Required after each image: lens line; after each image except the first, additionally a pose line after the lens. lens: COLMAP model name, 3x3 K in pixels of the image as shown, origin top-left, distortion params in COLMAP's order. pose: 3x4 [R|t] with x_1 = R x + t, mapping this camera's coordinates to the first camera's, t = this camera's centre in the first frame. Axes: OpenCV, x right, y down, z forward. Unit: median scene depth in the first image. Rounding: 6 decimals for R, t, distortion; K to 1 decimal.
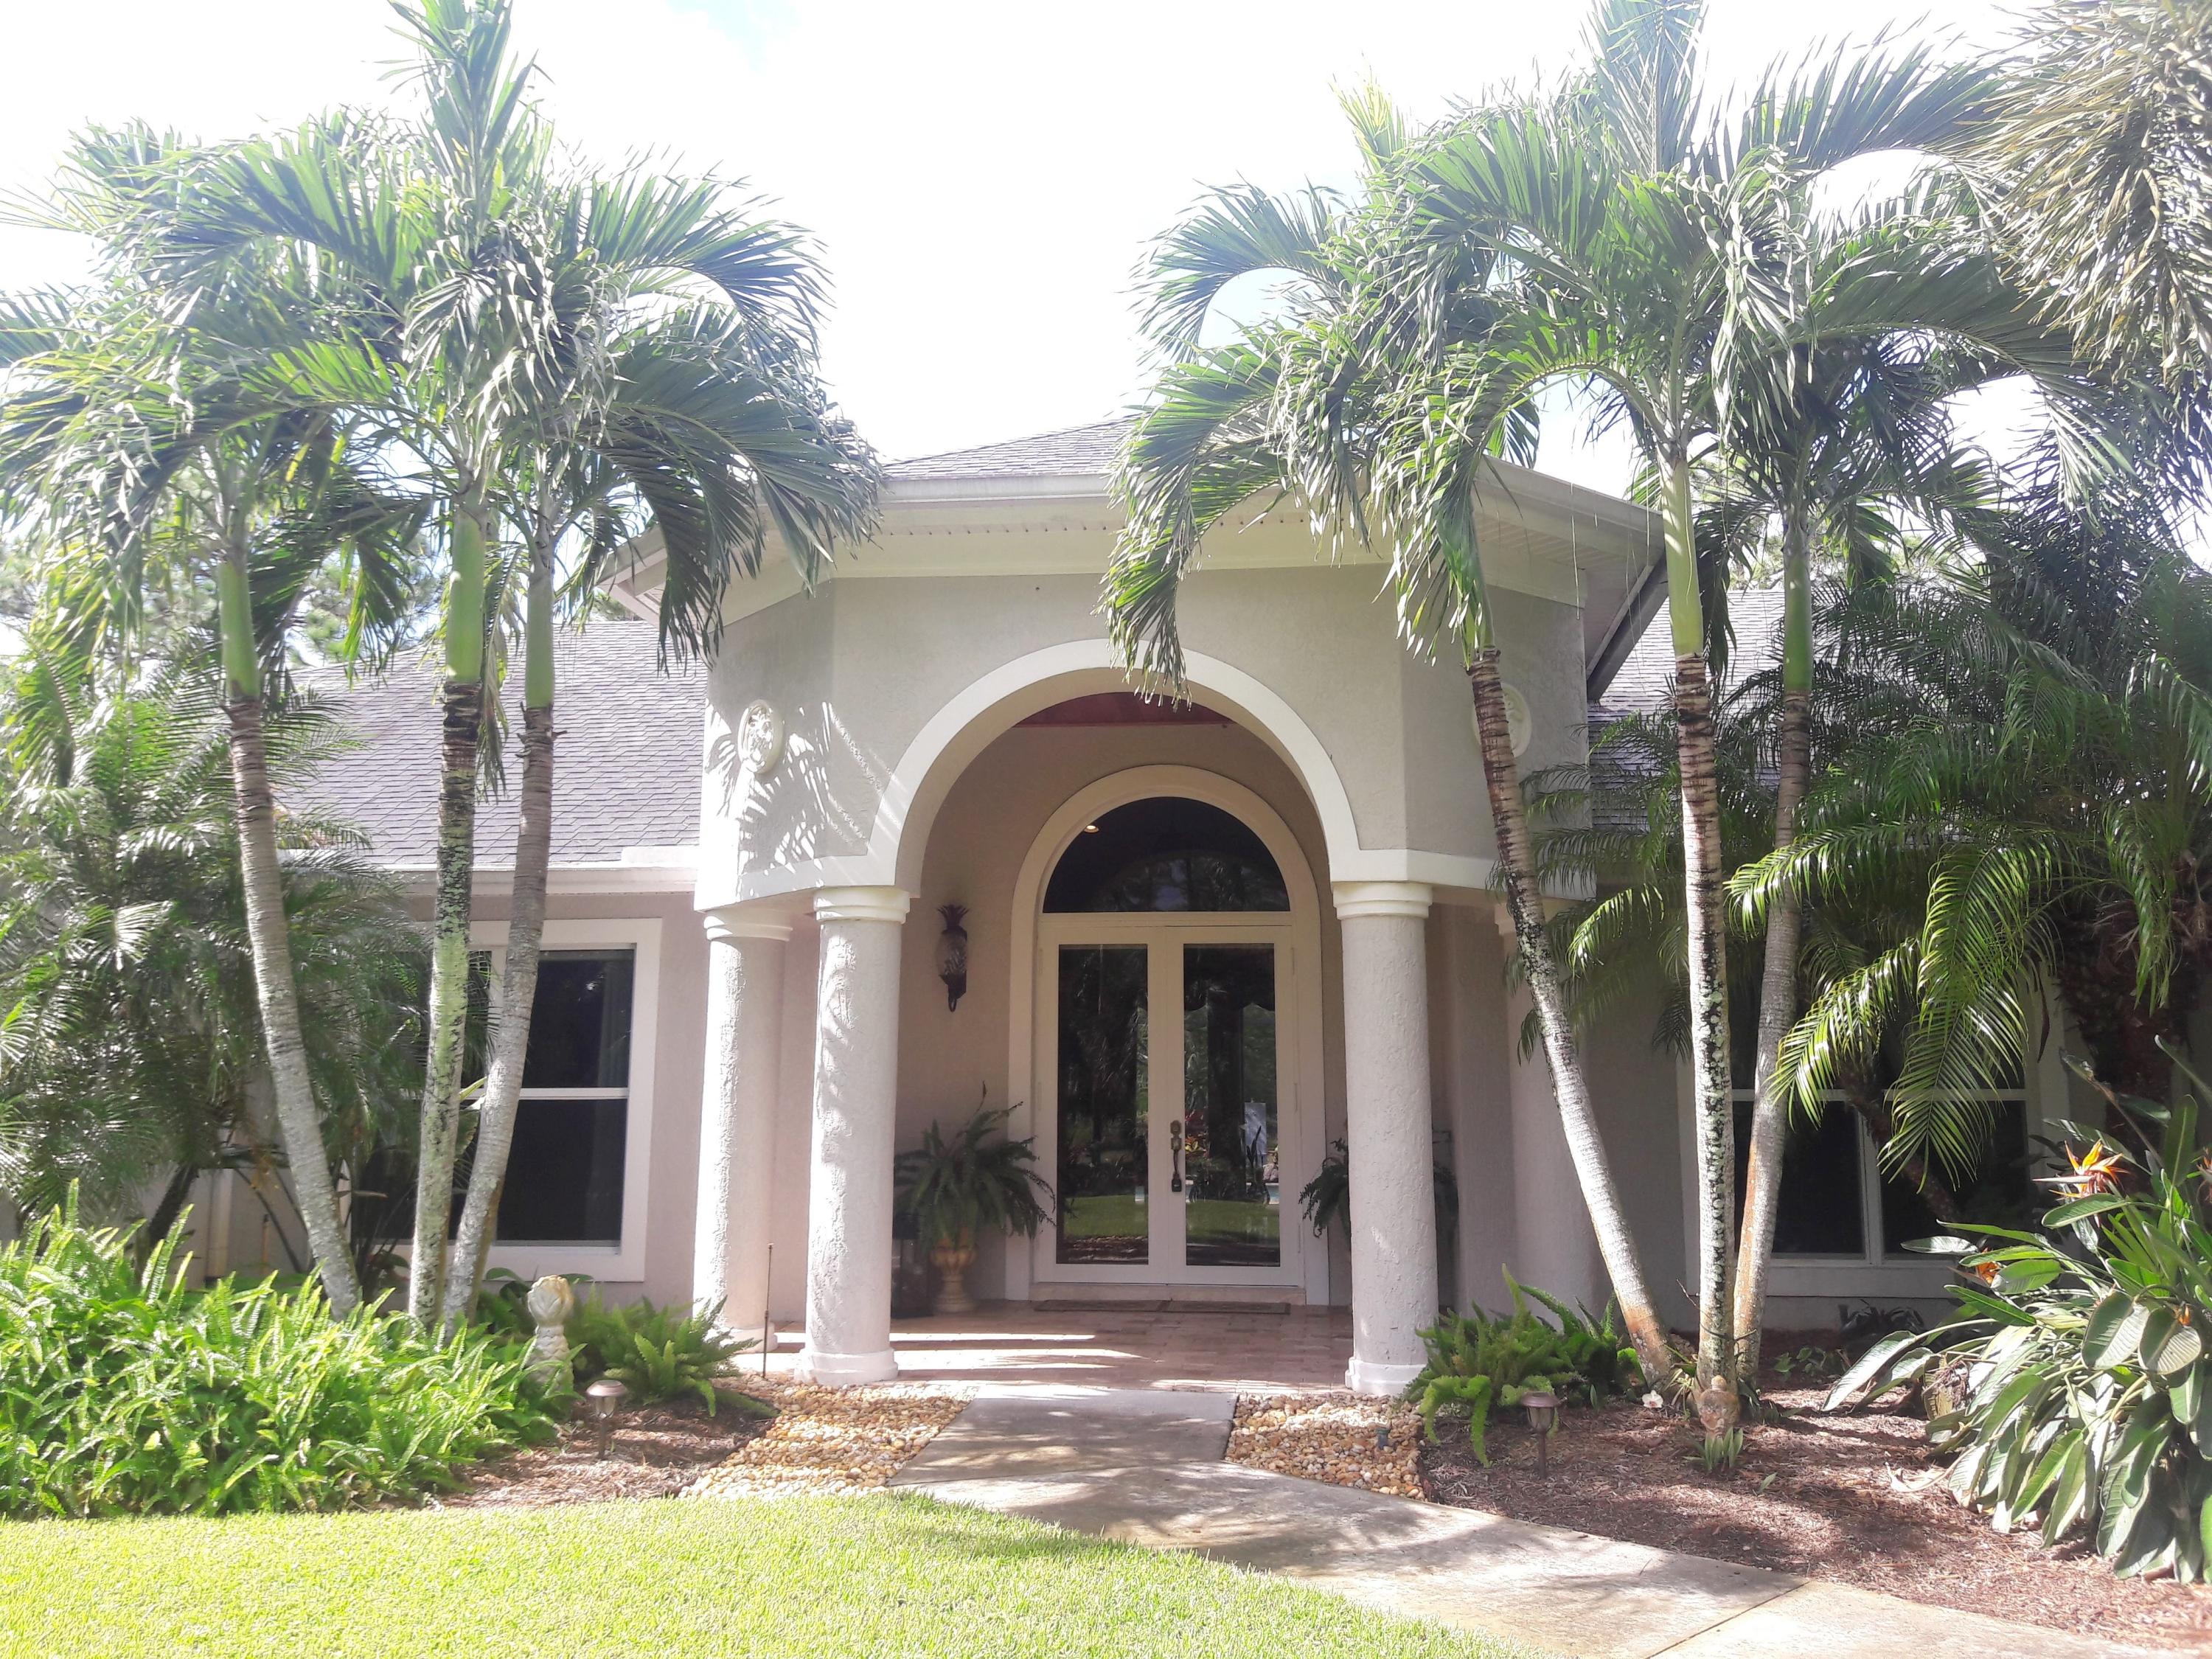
lens RADIAL K [[1810.4, 0, 1101.9], [0, 1810.4, 822.6], [0, 0, 1]] dist [0.058708, -0.126823]
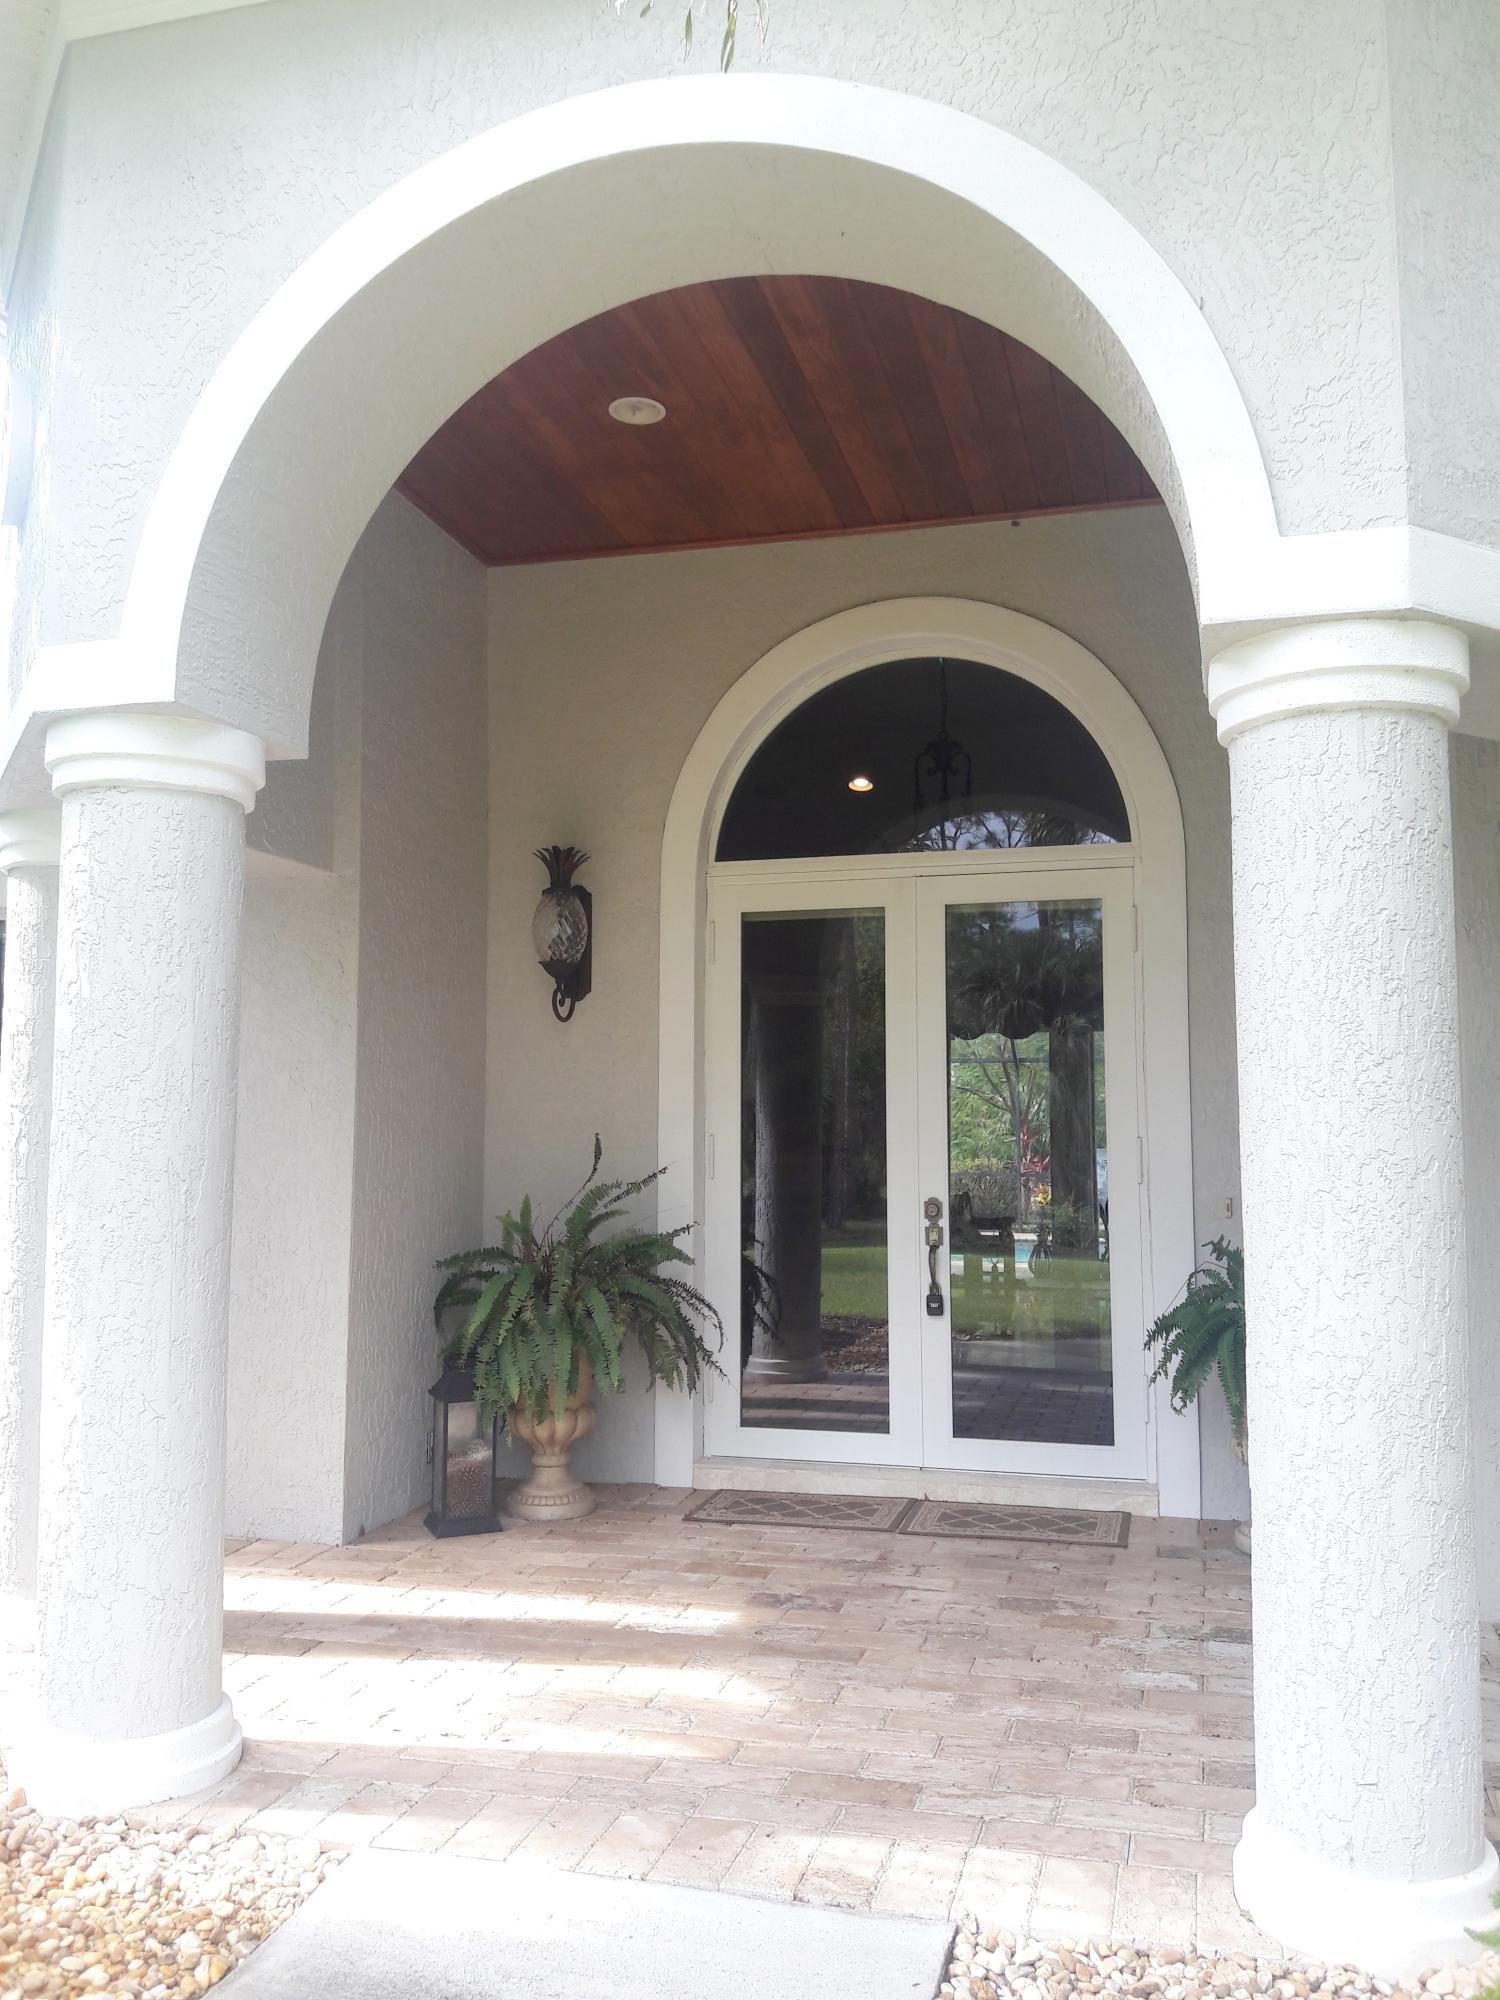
lens RADIAL K [[1636.9, 0, 727.2], [0, 1636.9, 1007.4], [0, 0, 1]] dist [0.058708, -0.126823]
pose [[0.987833, -0.014569, -0.154835, 0.078877], [0.025232, 0.997425, 0.067126, 0.086588], [0.153459, -0.070216, 0.985657, 0.626632]]
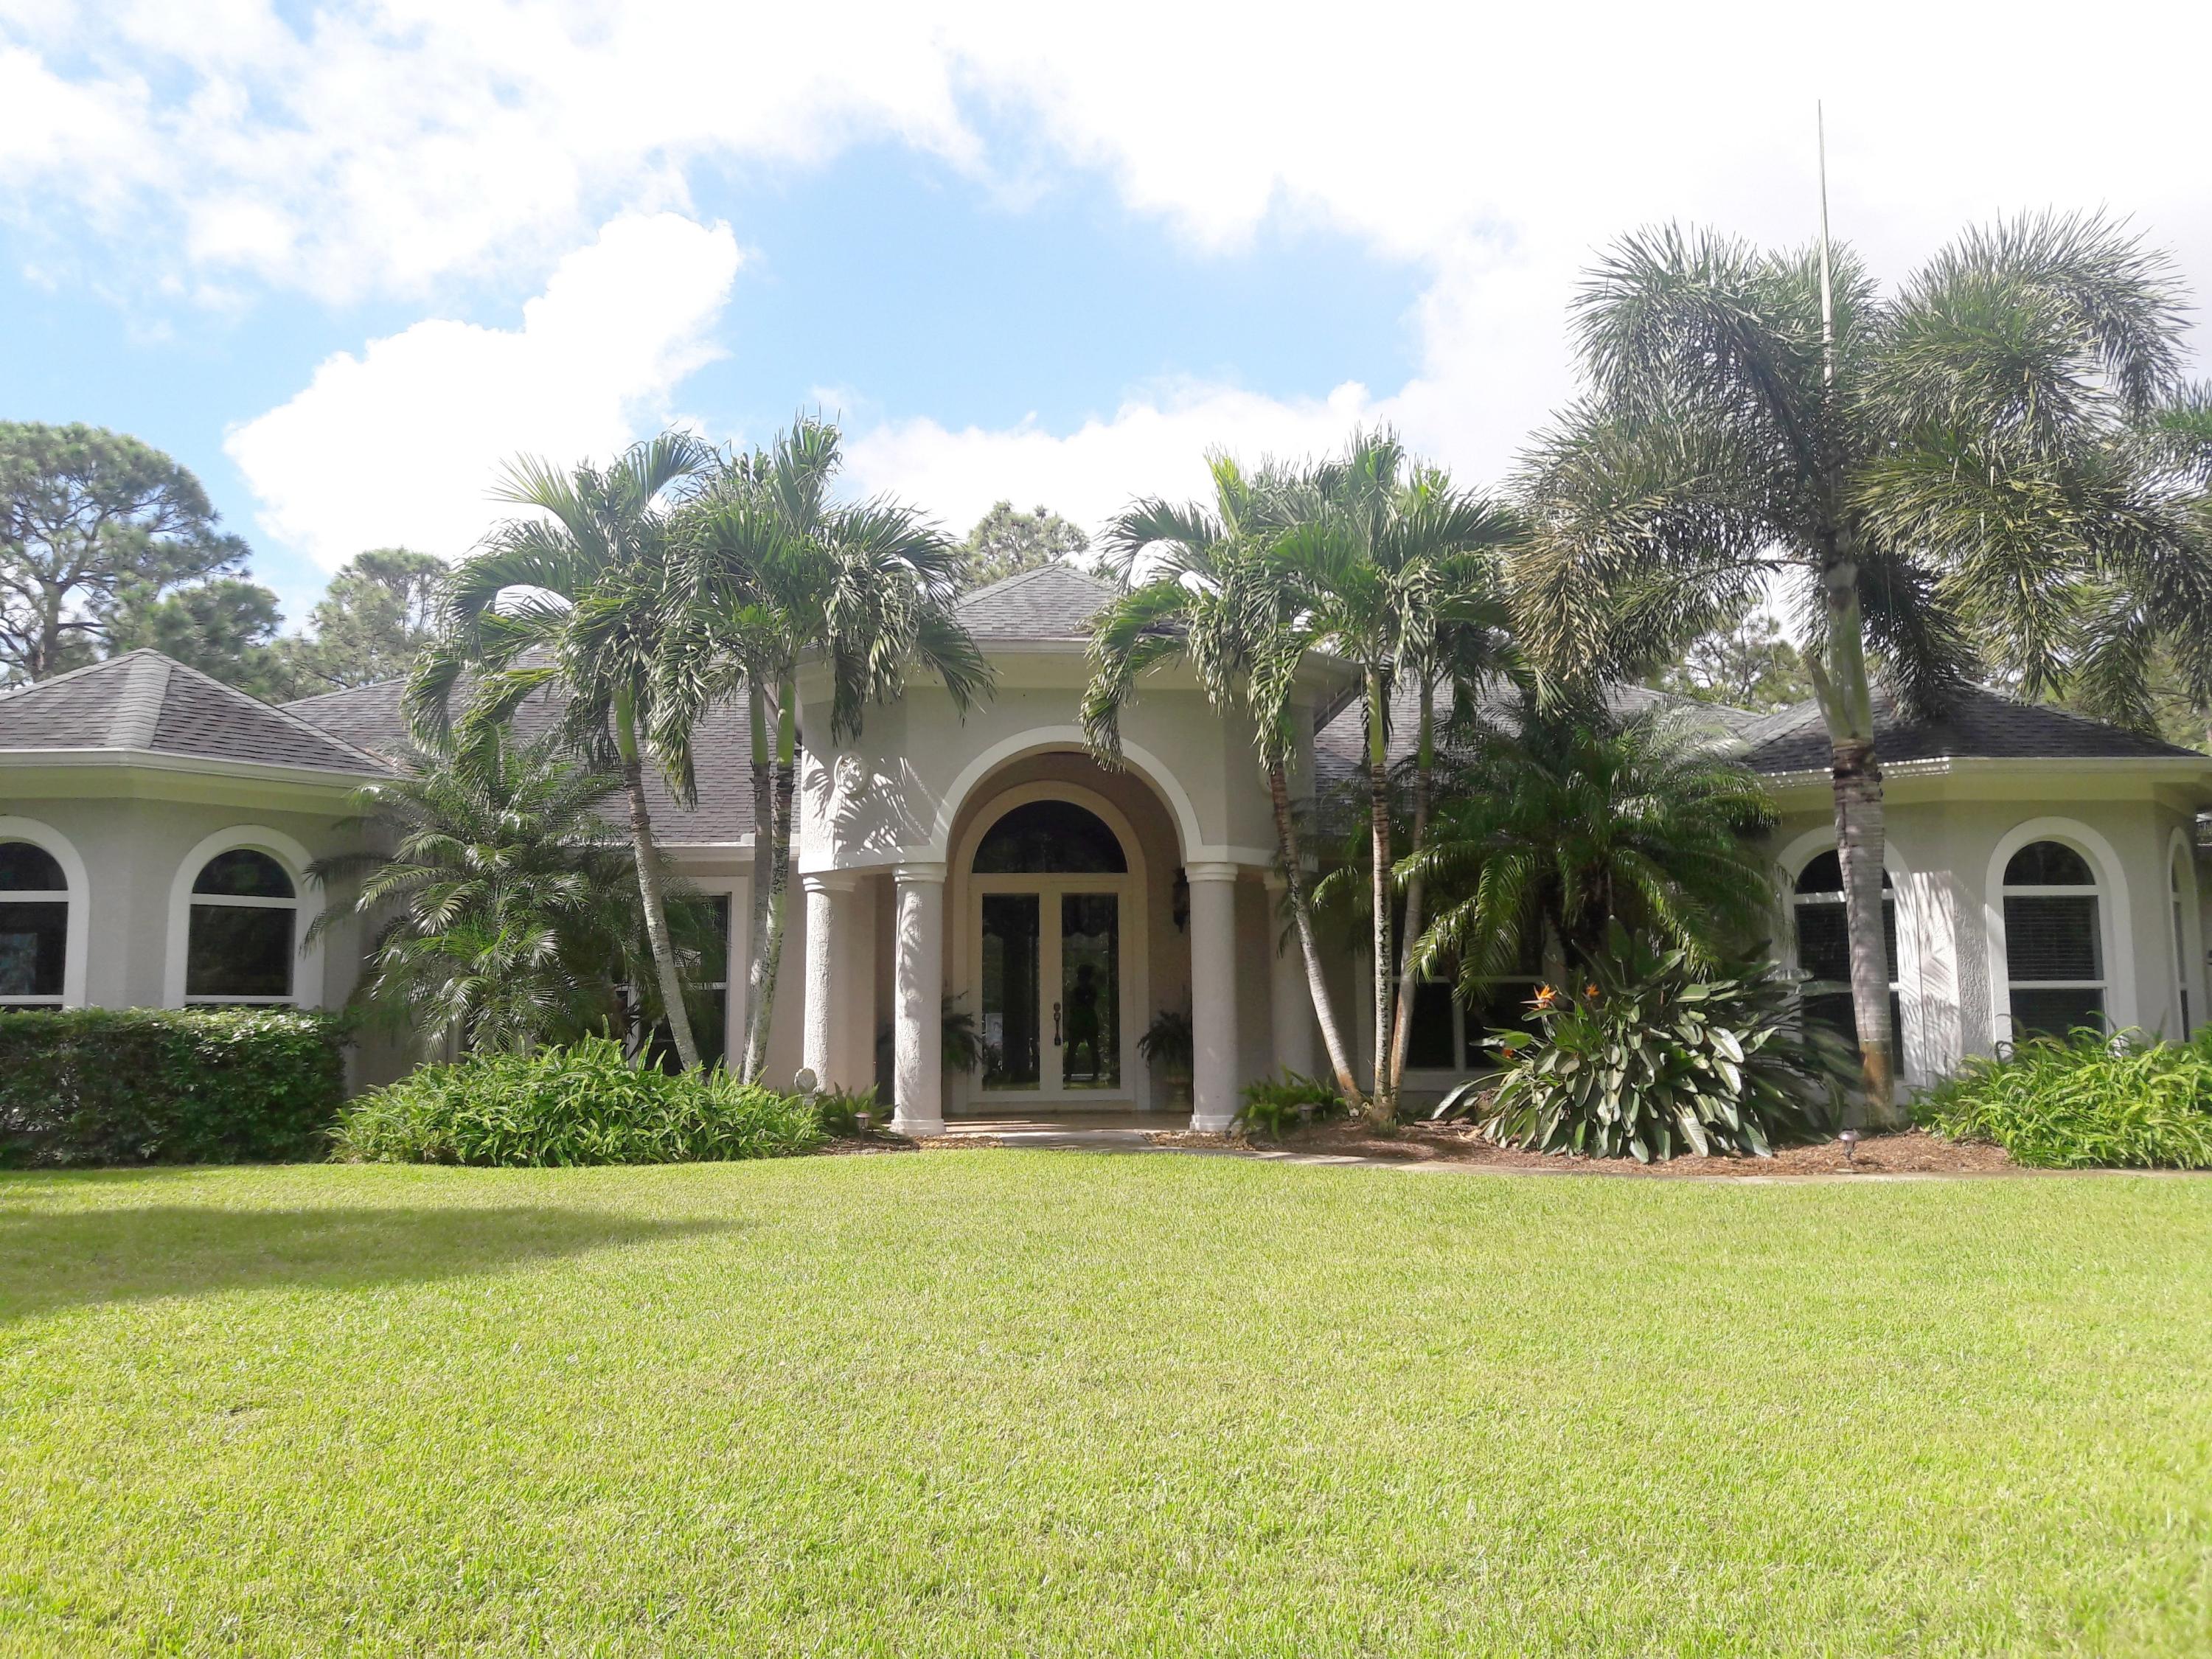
lens RADIAL K [[1810.4, 0, 1103.6], [0, 1810.4, 819.0], [0, 0, 1]] dist [0.058708, -0.126823]
pose [[0.981413, 0.009754, 0.191662, -0.311480], [-0.016055, 0.999380, 0.031348, -0.068327], [-0.191237, -0.033842, 0.980960, -0.799296]]
